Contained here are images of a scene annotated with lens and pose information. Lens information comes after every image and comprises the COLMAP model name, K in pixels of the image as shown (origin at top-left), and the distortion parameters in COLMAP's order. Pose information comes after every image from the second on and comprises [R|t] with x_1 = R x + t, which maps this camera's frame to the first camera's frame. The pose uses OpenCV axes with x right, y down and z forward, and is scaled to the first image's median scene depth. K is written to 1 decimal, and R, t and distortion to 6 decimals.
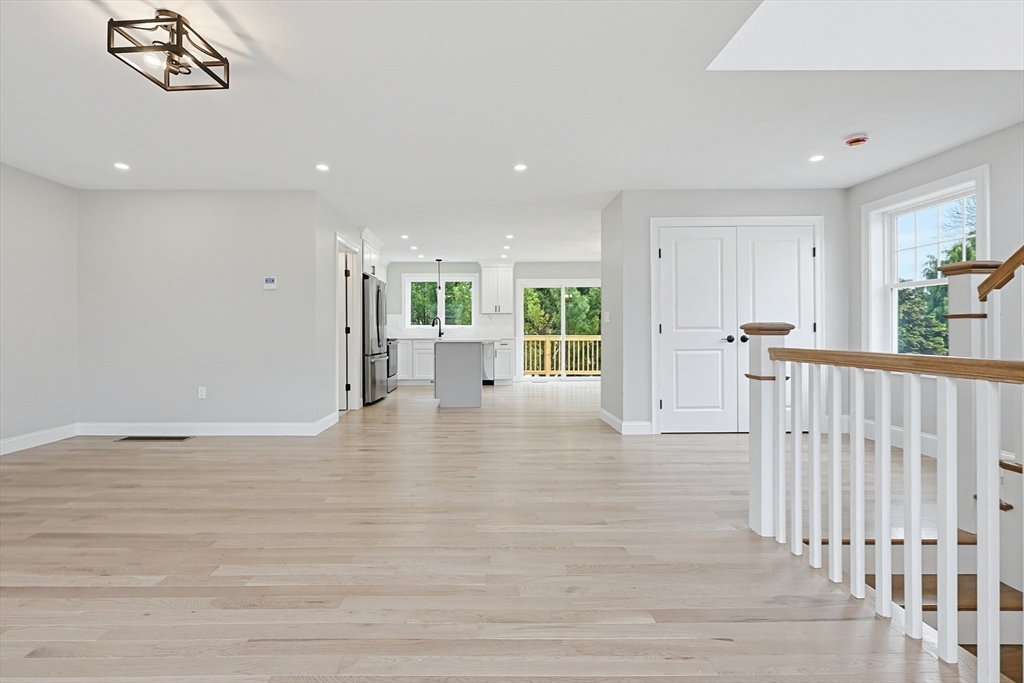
lens RADIAL K [[478.3, 0, 509.8], [0, 478.3, 340.4], [0, 0, 1]] dist [0.003195, 0.000199]
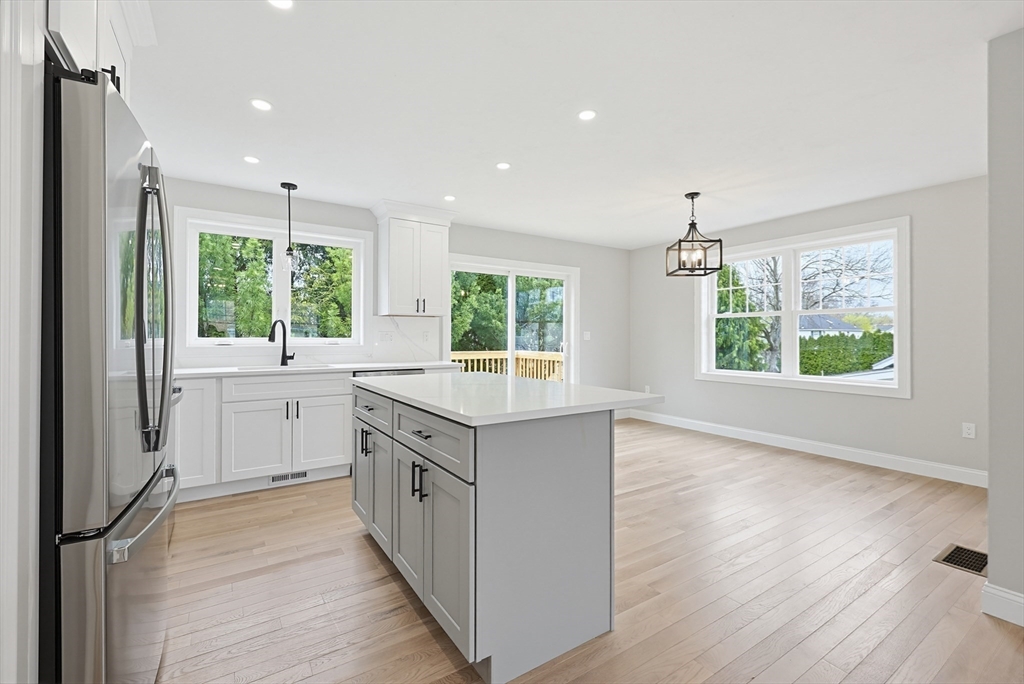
lens RADIAL K [[440.4, 0, 510.1], [0, 440.4, 333.6], [0, 0, 1]] dist [0.007299, 0.000521]
pose [[0.838289, 0.009754, 0.545138, -0.359458], [0.007785, 0.999524, -0.029855, -0.042095], [-0.545170, 0.029271, 0.837814, 1.039024]]
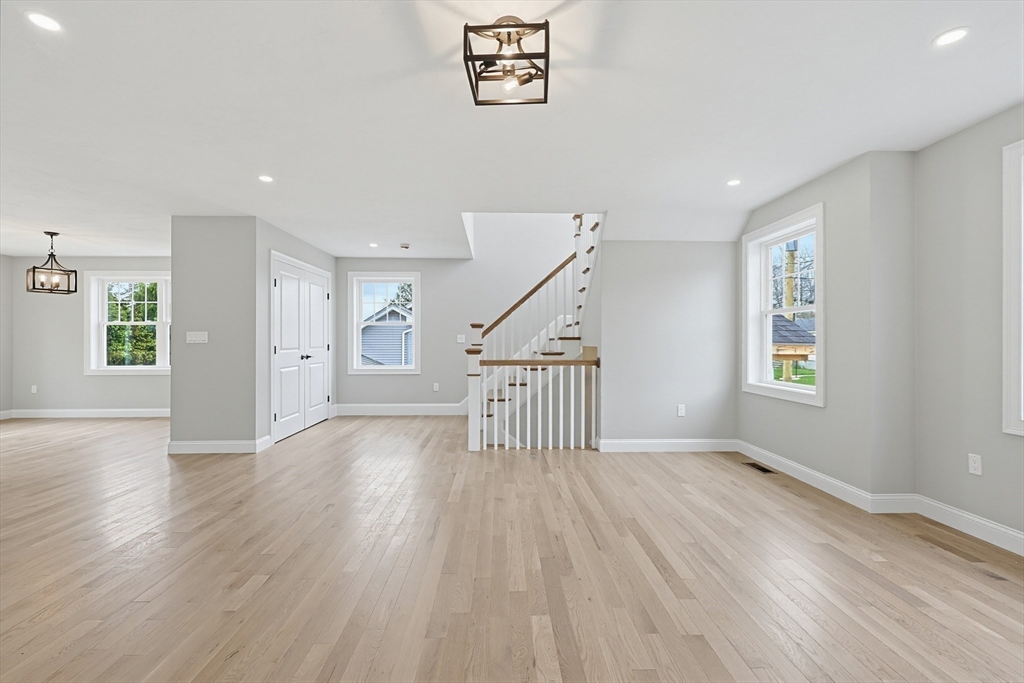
lens RADIAL K [[440.4, 0, 508.2], [0, 440.4, 340.2], [0, 0, 1]] dist [0.007299, 0.000521]
pose [[-0.021761, 0.006994, 0.999739, -0.726489], [0.019812, 0.999782, -0.006563, -0.028506], [-0.999567, 0.019664, -0.021895, 0.474497]]
